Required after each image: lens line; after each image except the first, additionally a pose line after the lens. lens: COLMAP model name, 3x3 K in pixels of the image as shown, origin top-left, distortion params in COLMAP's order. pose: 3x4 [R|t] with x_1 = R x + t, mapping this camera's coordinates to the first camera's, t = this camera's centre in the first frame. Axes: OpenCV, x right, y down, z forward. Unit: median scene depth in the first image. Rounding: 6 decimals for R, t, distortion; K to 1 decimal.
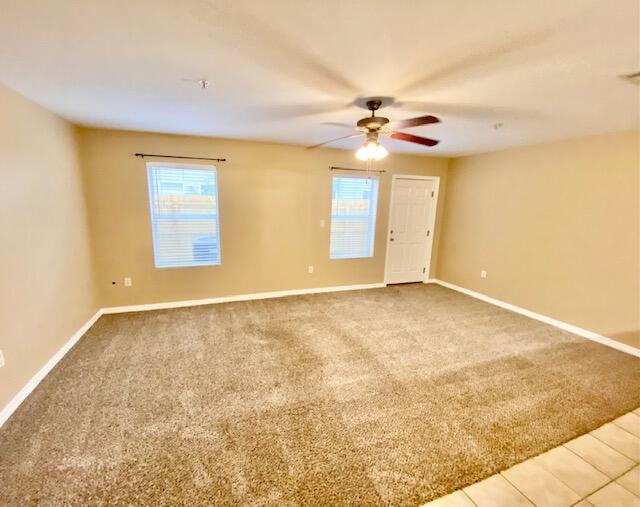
lens RADIAL K [[276.3, 0, 297.9], [0, 276.3, 254.6], [0, 0, 1]] dist [0.001558, -0.011351]
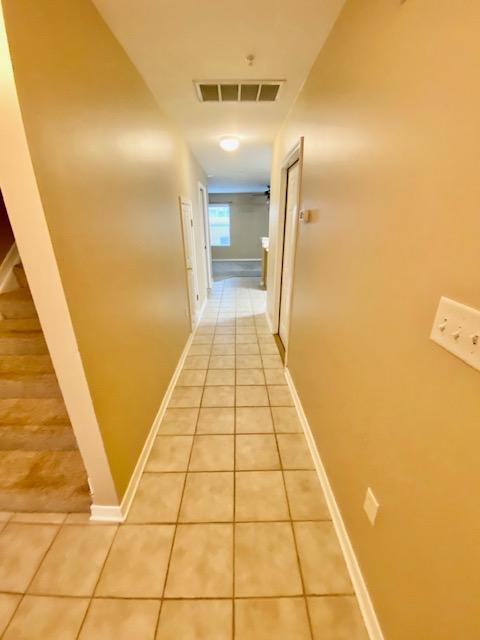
lens RADIAL K [[258.4, 0, 236.5], [0, 258.4, 324.5], [0, 0, 1]] dist [0.015763, -0.017105]
pose [[0.949865, 0.086170, -0.300550, 0.623262], [-0.033395, 0.983734, 0.176502, 0.353539], [0.310871, -0.157617, 0.937292, -1.499141]]
